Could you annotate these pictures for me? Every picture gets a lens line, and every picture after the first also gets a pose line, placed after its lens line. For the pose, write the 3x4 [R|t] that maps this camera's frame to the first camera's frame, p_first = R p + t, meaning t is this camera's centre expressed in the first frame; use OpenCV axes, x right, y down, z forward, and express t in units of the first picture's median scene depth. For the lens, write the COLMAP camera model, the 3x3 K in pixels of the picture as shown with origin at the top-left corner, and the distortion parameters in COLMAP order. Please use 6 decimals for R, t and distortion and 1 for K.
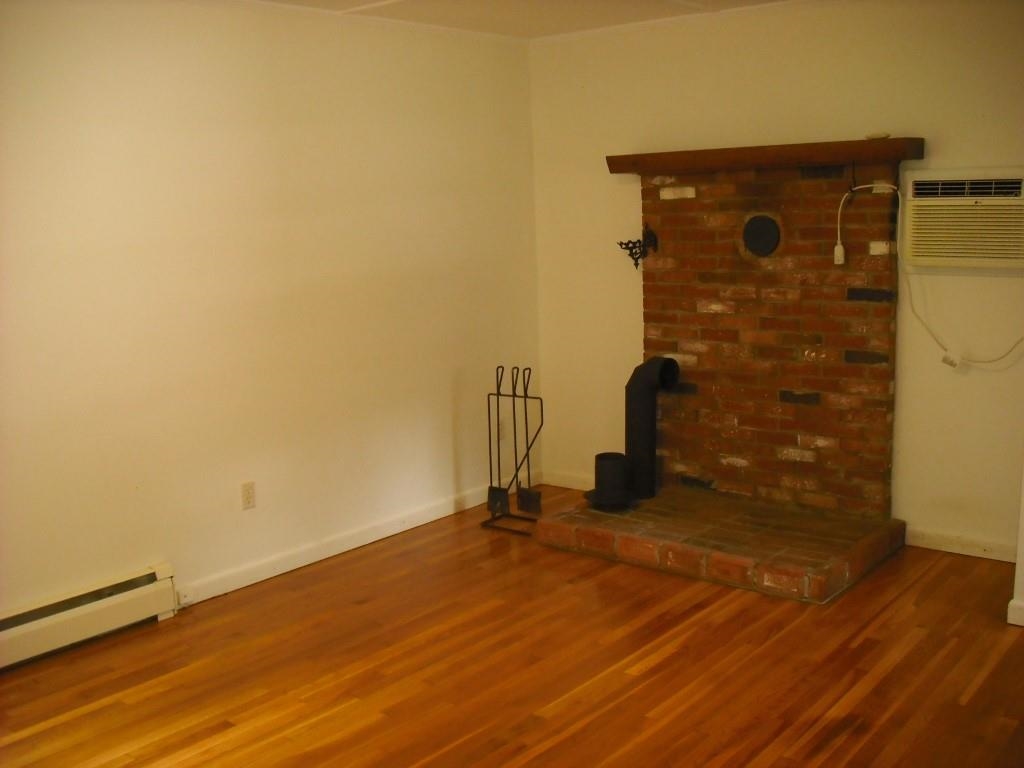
lens RADIAL K [[1077.7, 0, 511.0], [0, 1077.7, 404.3], [0, 0, 1]] dist [-0.207531, 0.182809]
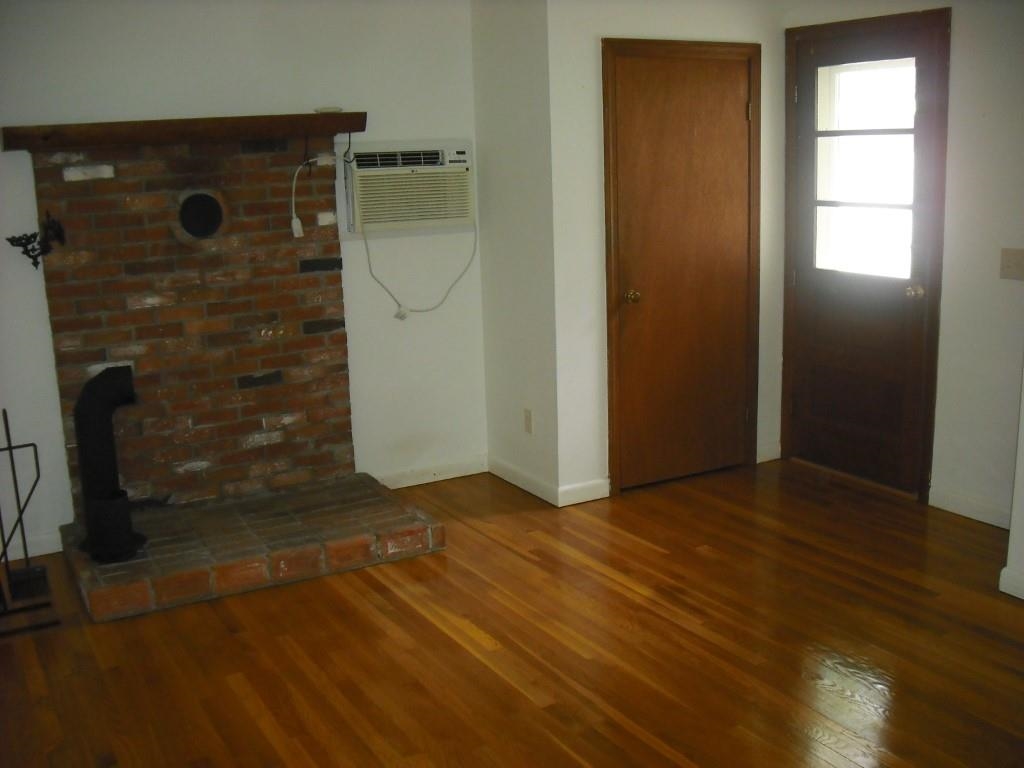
lens RADIAL K [[1077.7, 0, 511.0], [0, 1077.7, 404.3], [0, 0, 1]] dist [-0.207531, 0.182809]
pose [[0.346211, -0.186667, 0.919398, -0.543290], [0.190068, 0.973638, 0.126107, -0.063361], [-0.918701, 0.131089, 0.372564, 0.432085]]
